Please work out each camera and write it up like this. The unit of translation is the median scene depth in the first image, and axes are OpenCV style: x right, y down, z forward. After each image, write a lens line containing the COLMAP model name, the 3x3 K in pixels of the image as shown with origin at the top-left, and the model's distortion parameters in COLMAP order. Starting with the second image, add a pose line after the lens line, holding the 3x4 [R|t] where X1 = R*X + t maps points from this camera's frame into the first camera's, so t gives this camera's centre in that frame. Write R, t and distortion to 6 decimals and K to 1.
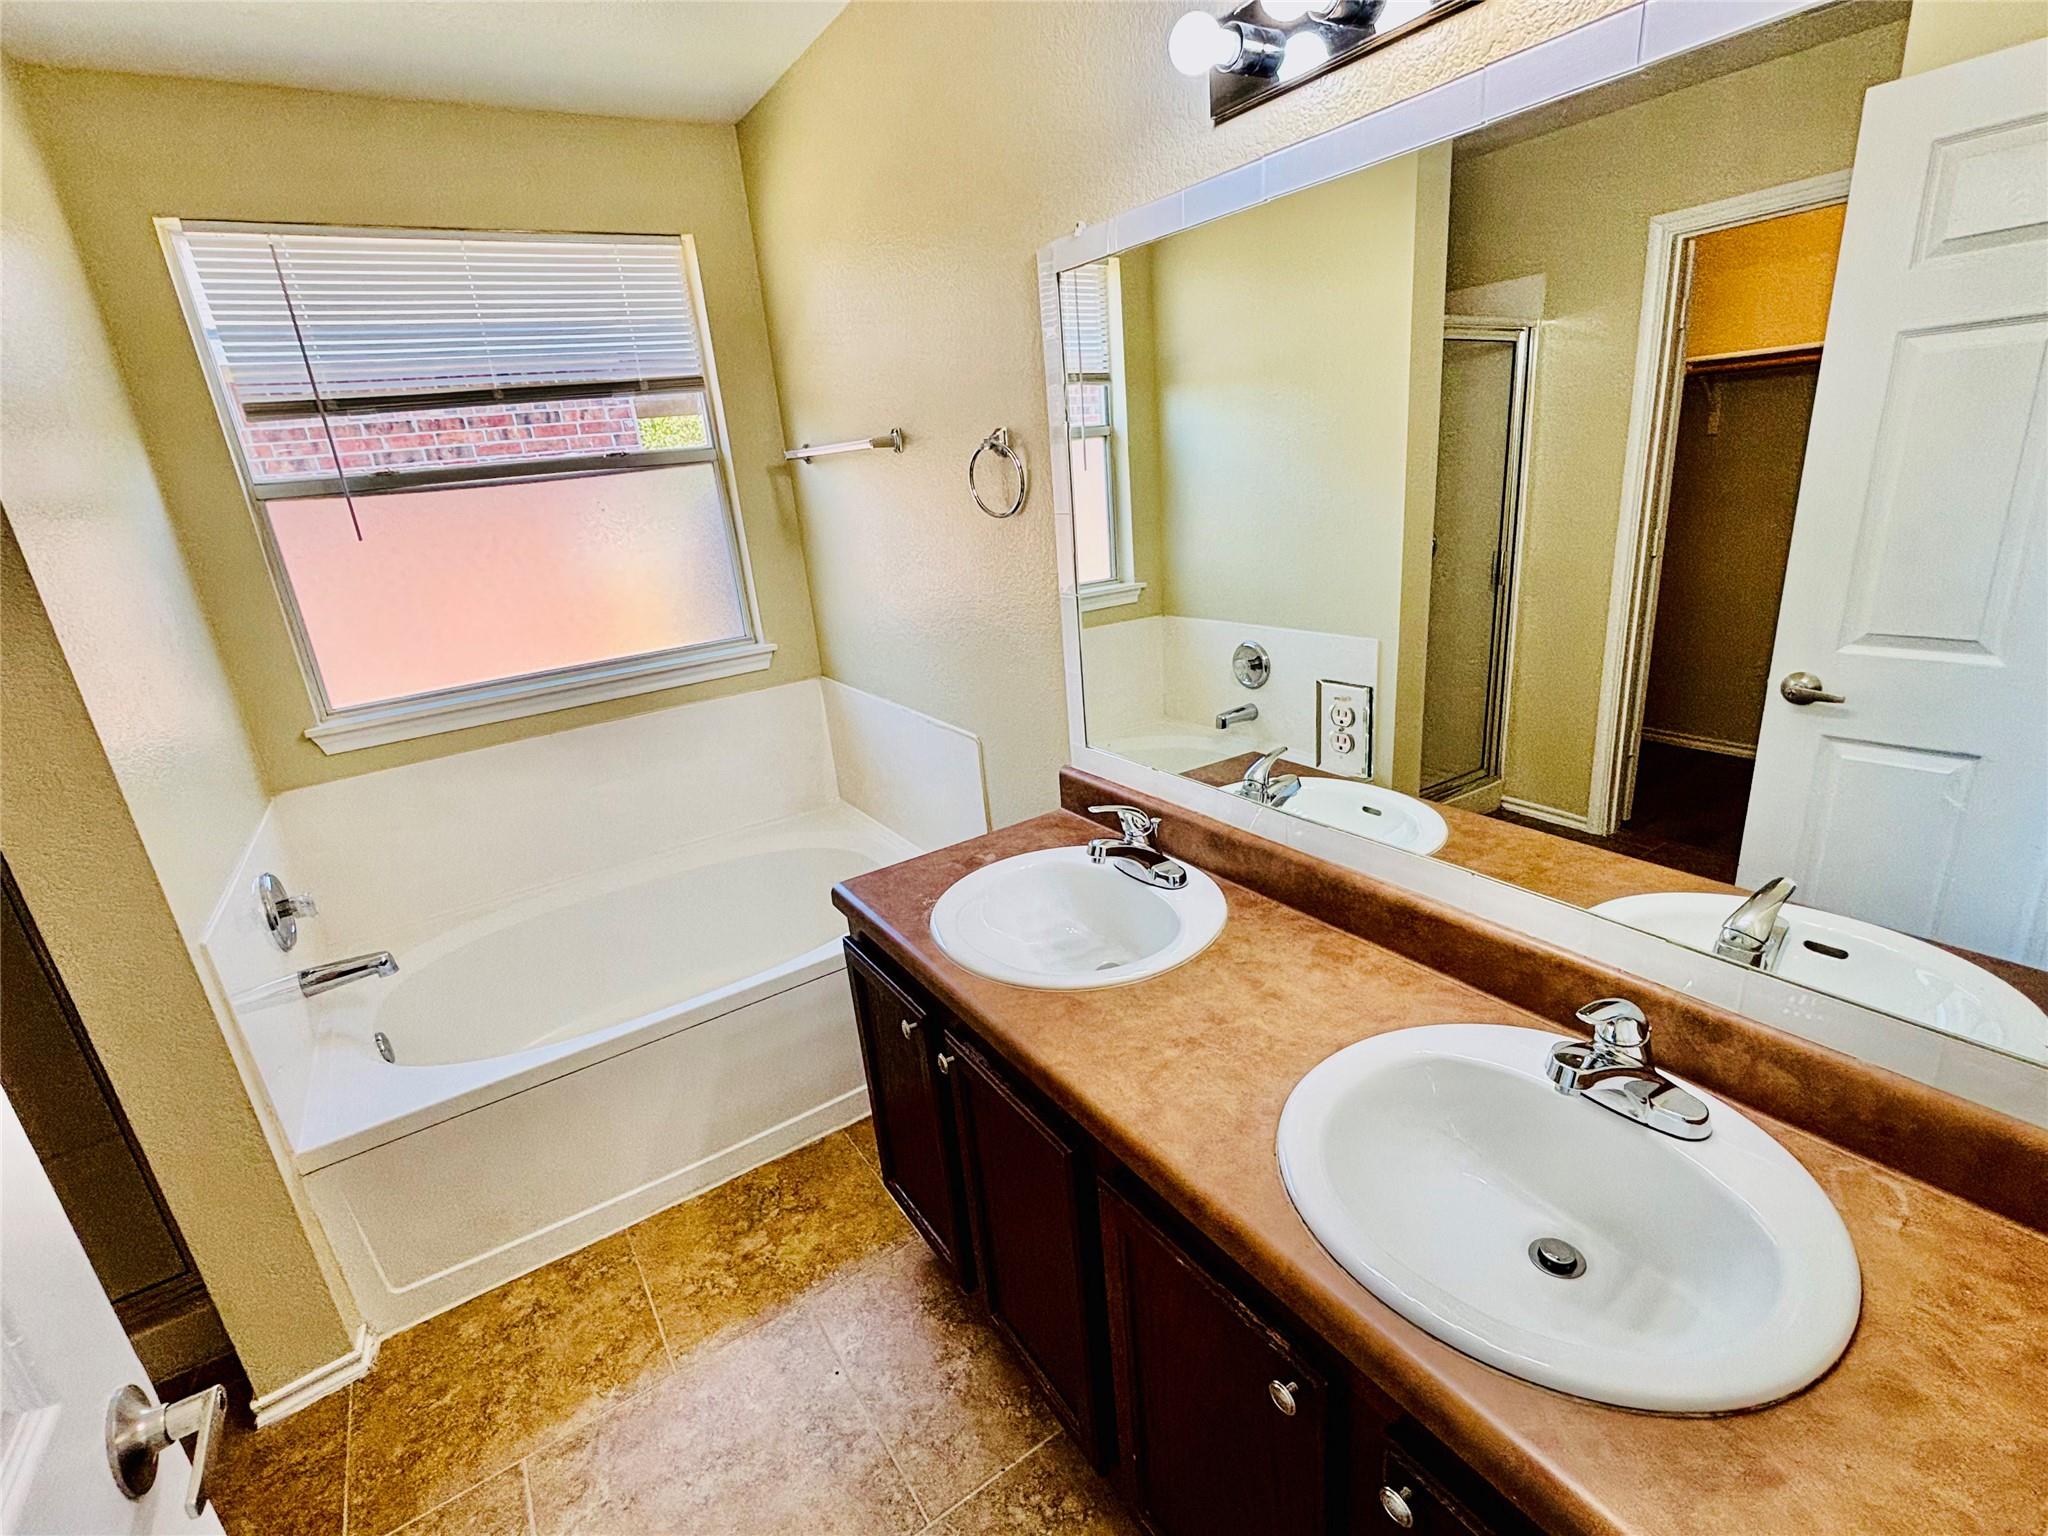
lens RADIAL K [[922.5, 0, 1016.5], [0, 922.5, 759.6], [0, 0, 1]] dist [-0.000386, 0.000528]
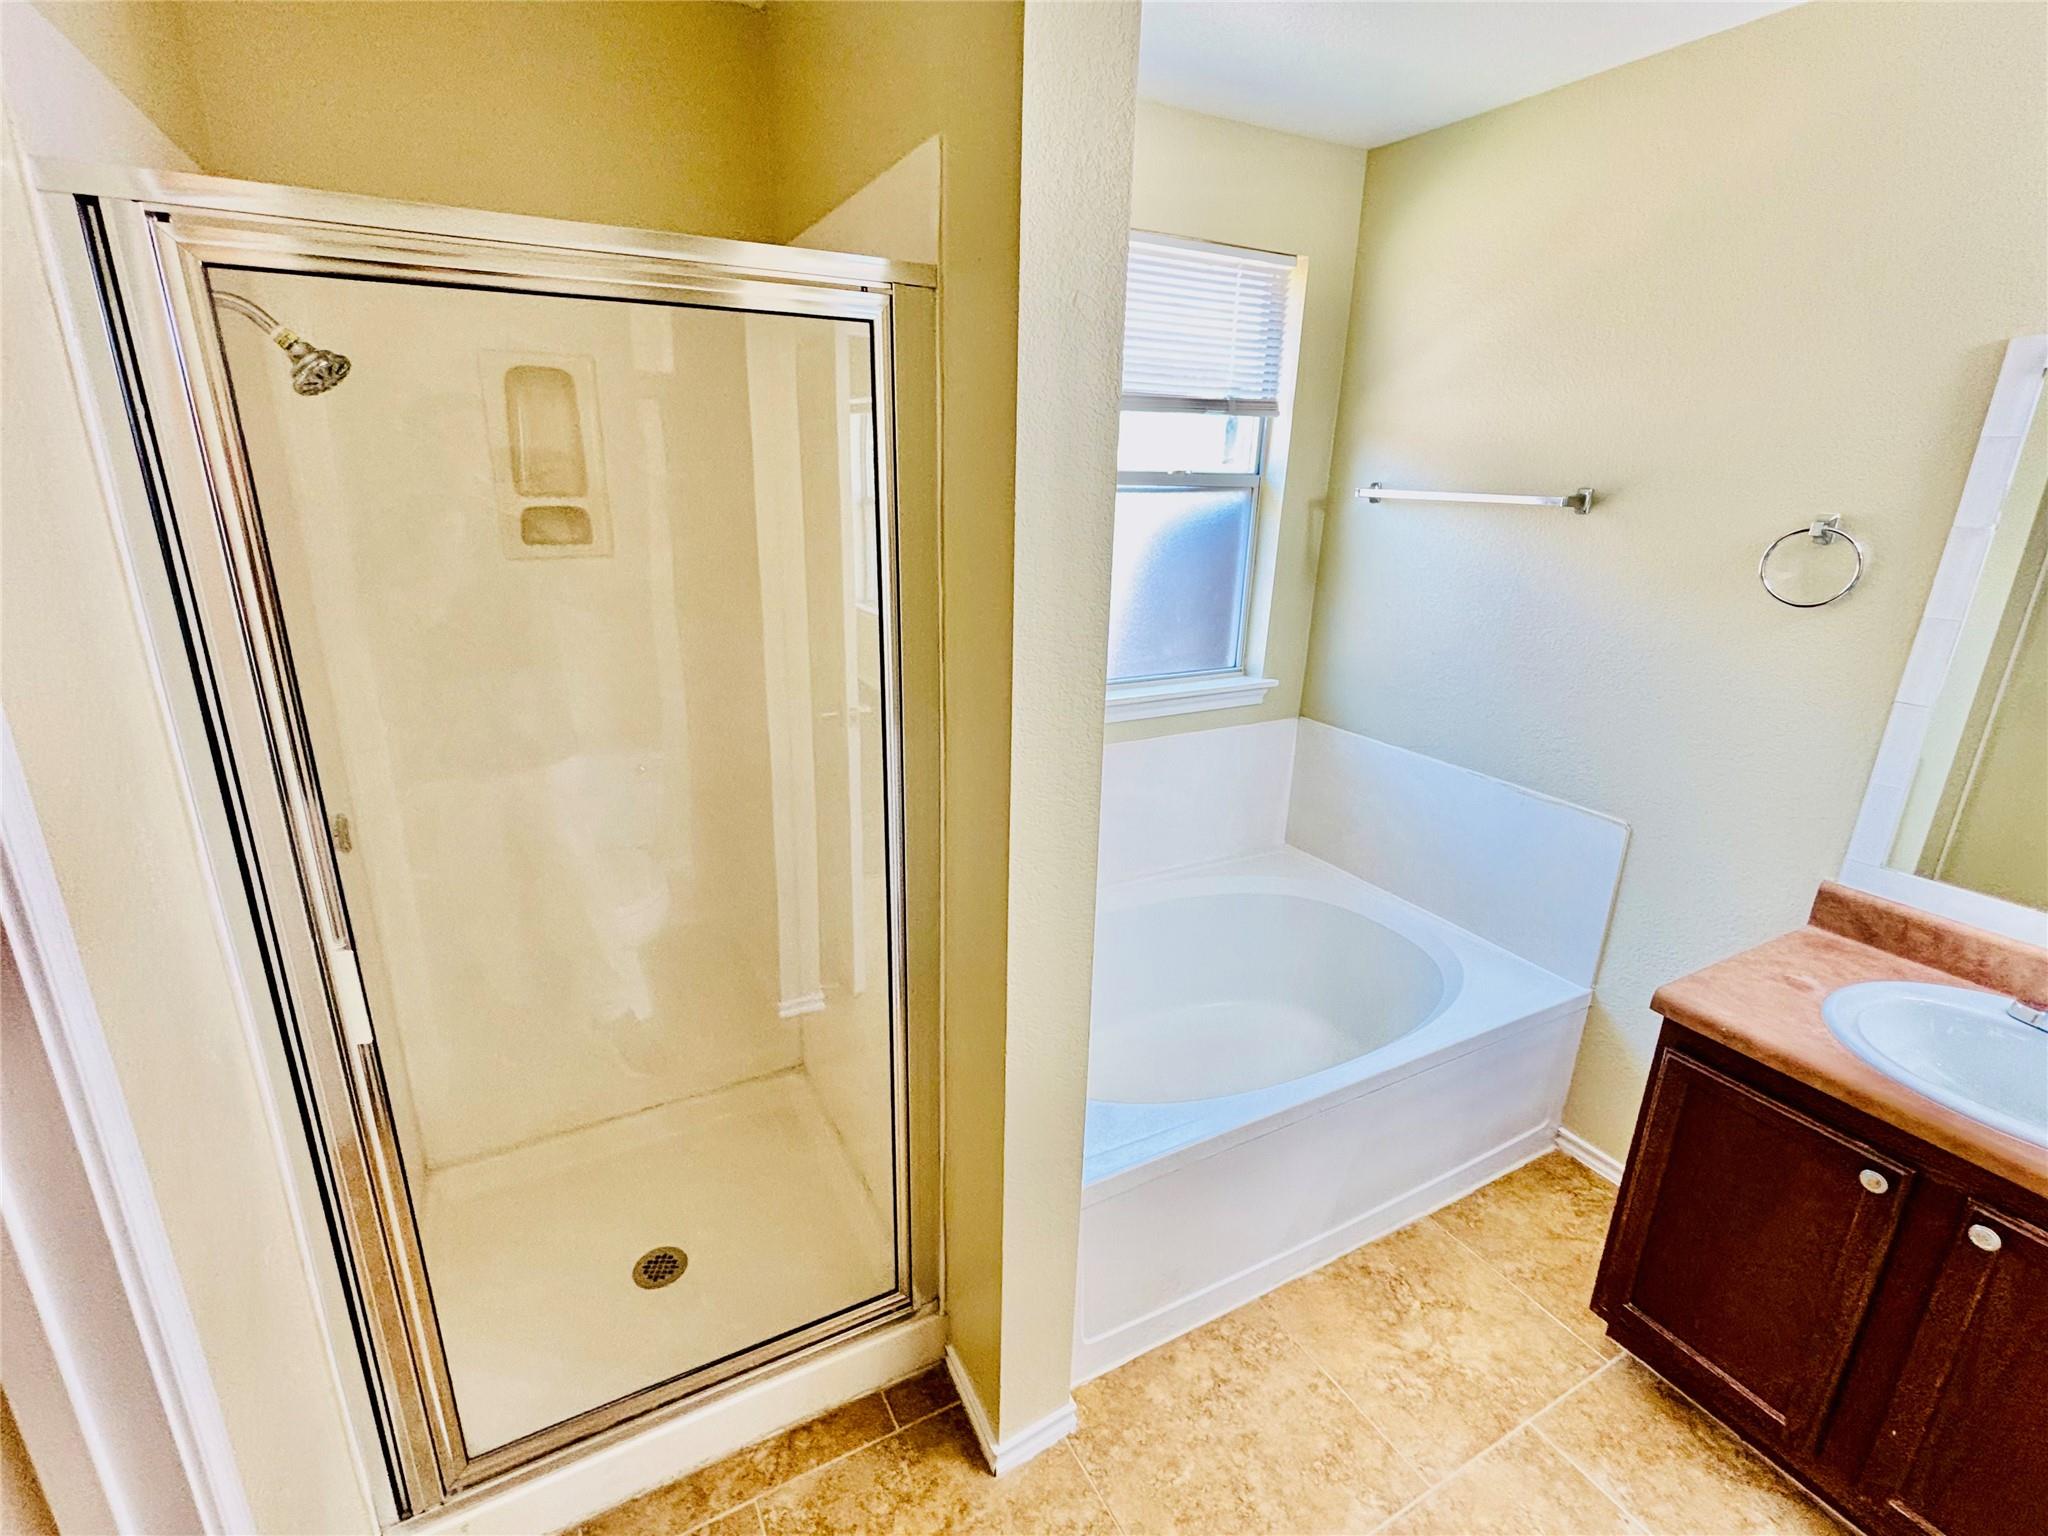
lens RADIAL K [[922.5, 0, 1024.9], [0, 922.5, 770.0], [0, 0, 1]] dist [-0.000386, 0.000528]
pose [[0.990616, 0.131329, -0.037849, -0.631079], [-0.131475, 0.991318, -0.001395, 0.002731], [0.037337, 0.006358, 0.999282, 0.037110]]
